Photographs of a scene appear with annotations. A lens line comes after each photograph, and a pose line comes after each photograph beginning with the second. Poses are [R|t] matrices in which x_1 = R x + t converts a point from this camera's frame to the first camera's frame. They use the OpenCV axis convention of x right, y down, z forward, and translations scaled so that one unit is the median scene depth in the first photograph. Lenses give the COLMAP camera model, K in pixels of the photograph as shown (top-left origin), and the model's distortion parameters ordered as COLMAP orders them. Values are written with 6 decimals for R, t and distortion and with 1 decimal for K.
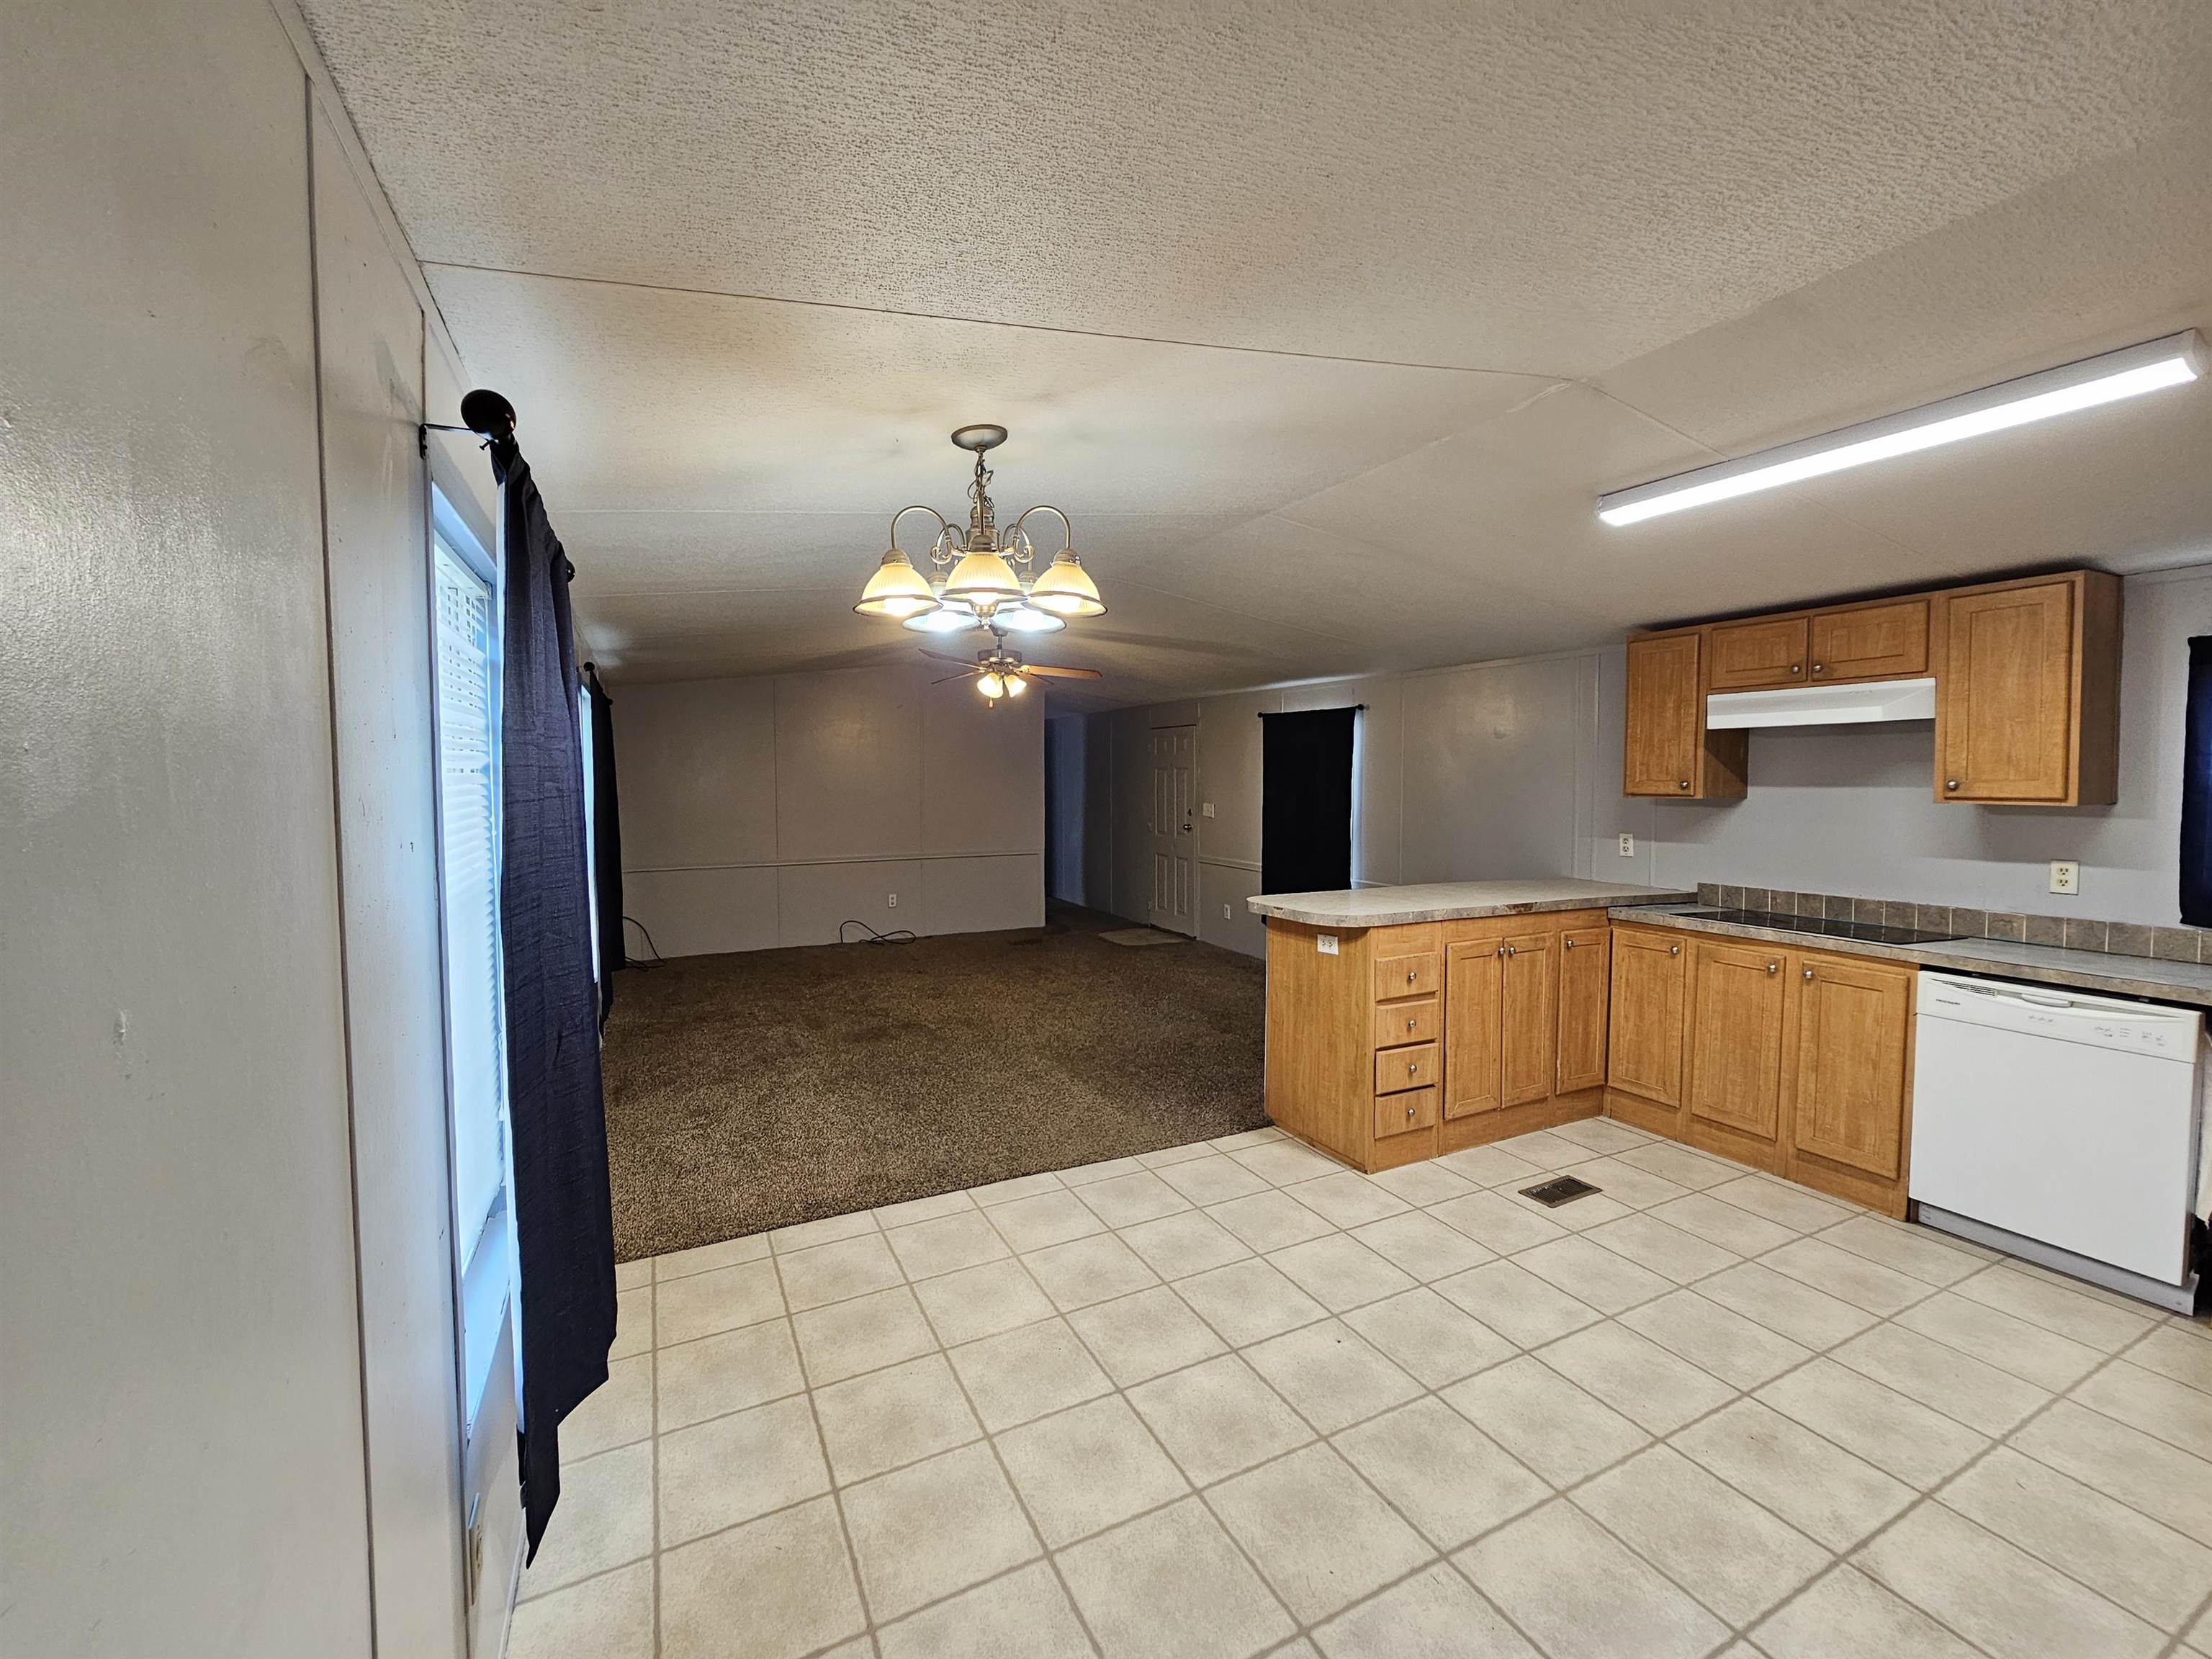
lens RADIAL K [[908.2, 0, 1101.1], [0, 908.2, 814.2], [0, 0, 1]] dist [0.001877, 0.000421]
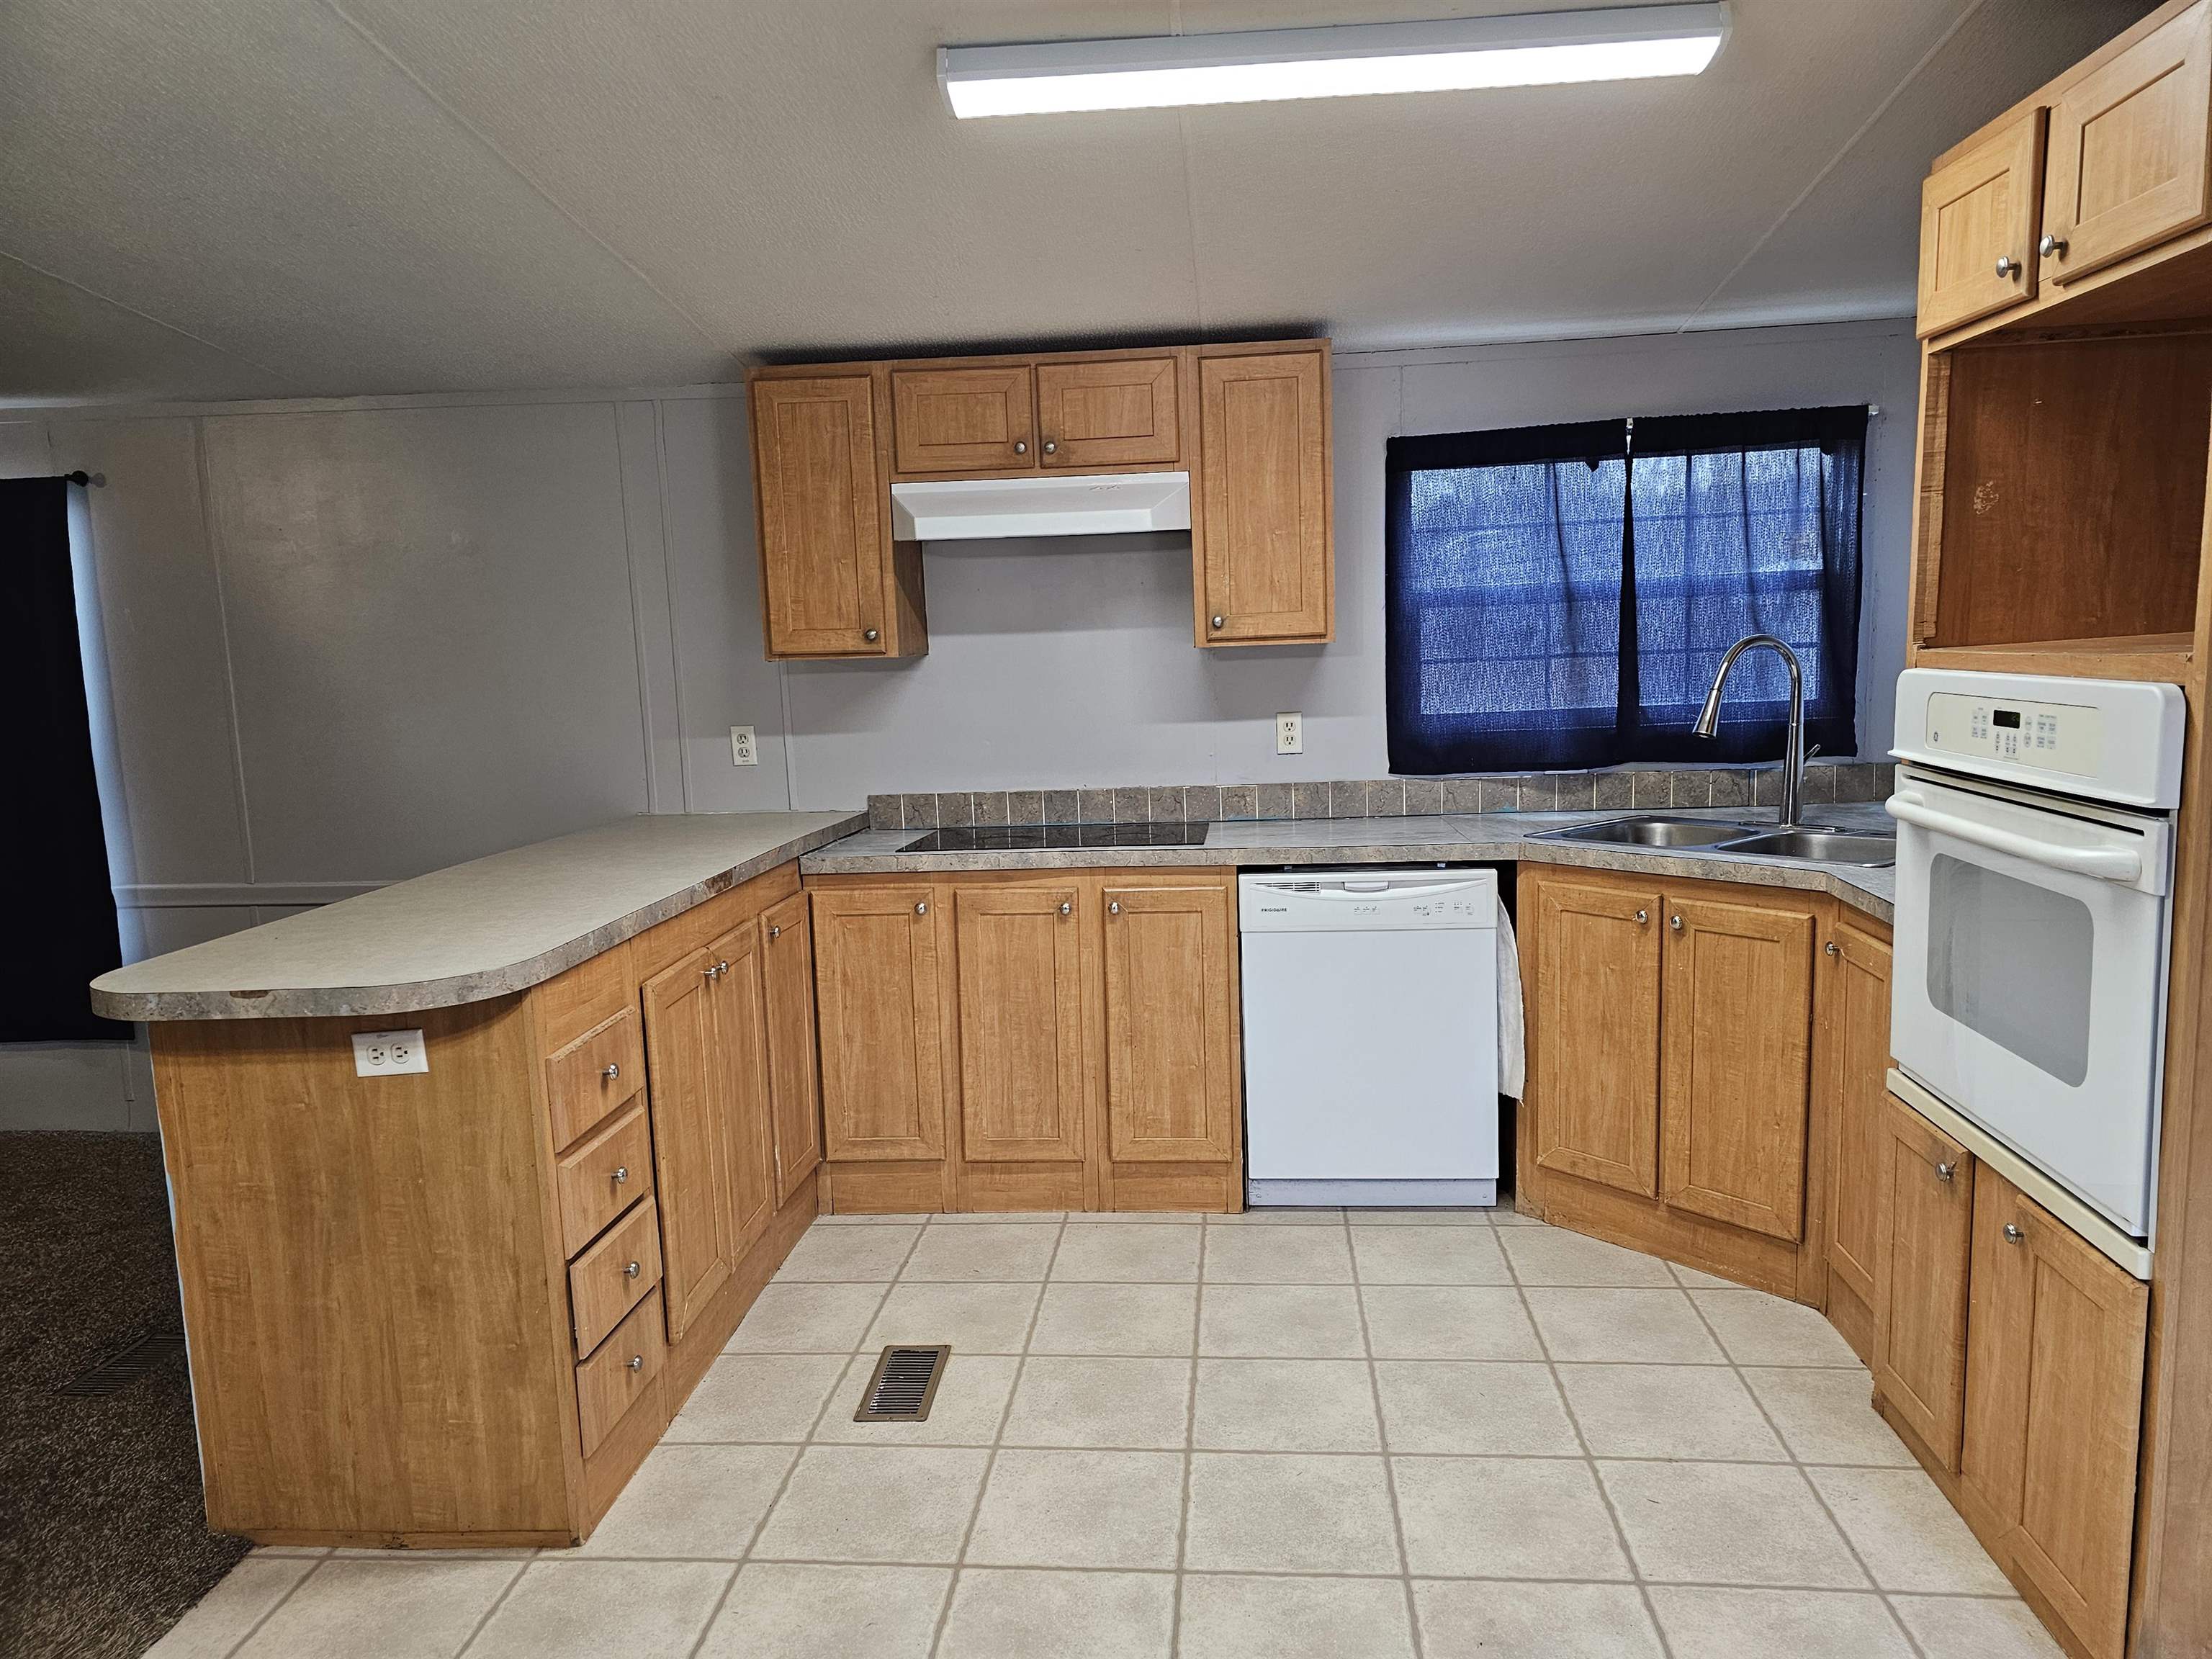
lens RADIAL K [[1475.9, 0, 1128.8], [0, 1475.9, 831.5], [0, 0, 1]] dist [0.061542, -0.050078]
pose [[0.520553, -0.137432, 0.842696, -0.126061], [0.069196, 0.990505, 0.118793, -0.009112], [-0.851021, -0.003527, 0.525120, 0.394710]]
